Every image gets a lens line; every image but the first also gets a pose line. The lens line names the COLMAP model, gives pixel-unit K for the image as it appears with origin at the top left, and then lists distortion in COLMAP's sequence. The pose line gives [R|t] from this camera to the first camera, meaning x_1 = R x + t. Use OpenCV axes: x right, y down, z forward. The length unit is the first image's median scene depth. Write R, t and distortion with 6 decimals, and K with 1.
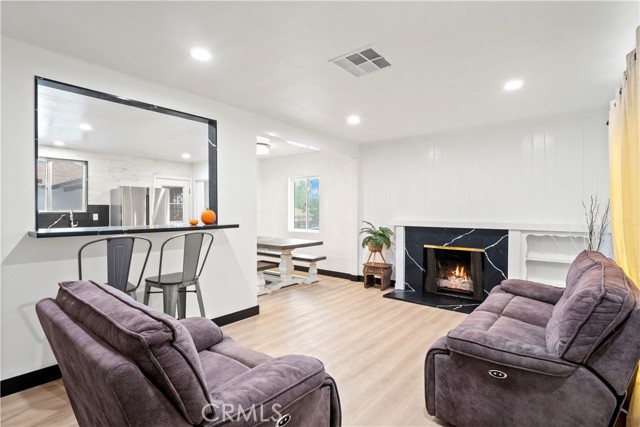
lens RADIAL K [[315.0, 0, 320.0], [0, 315.0, 213.5], [0, 0, 1]] dist [-0.001224, -0.012849]
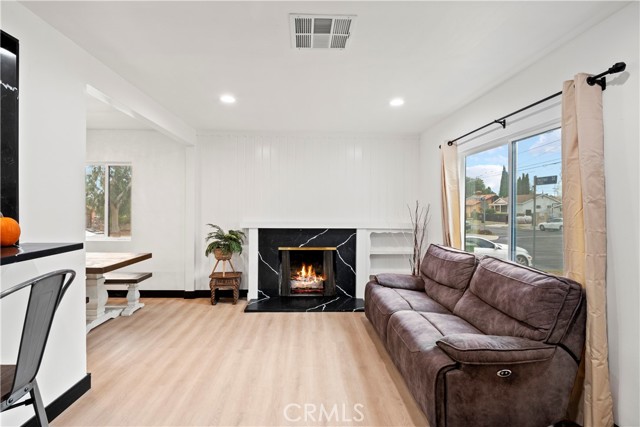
lens RADIAL K [[315.0, 0, 320.0], [0, 315.0, 213.5], [0, 0, 1]] dist [-0.001224, -0.012849]
pose [[0.740380, -0.006316, 0.672159, -0.228640], [-0.003291, 0.999910, 0.013021, -0.014616], [-0.672180, -0.011852, 0.740292, 0.244050]]
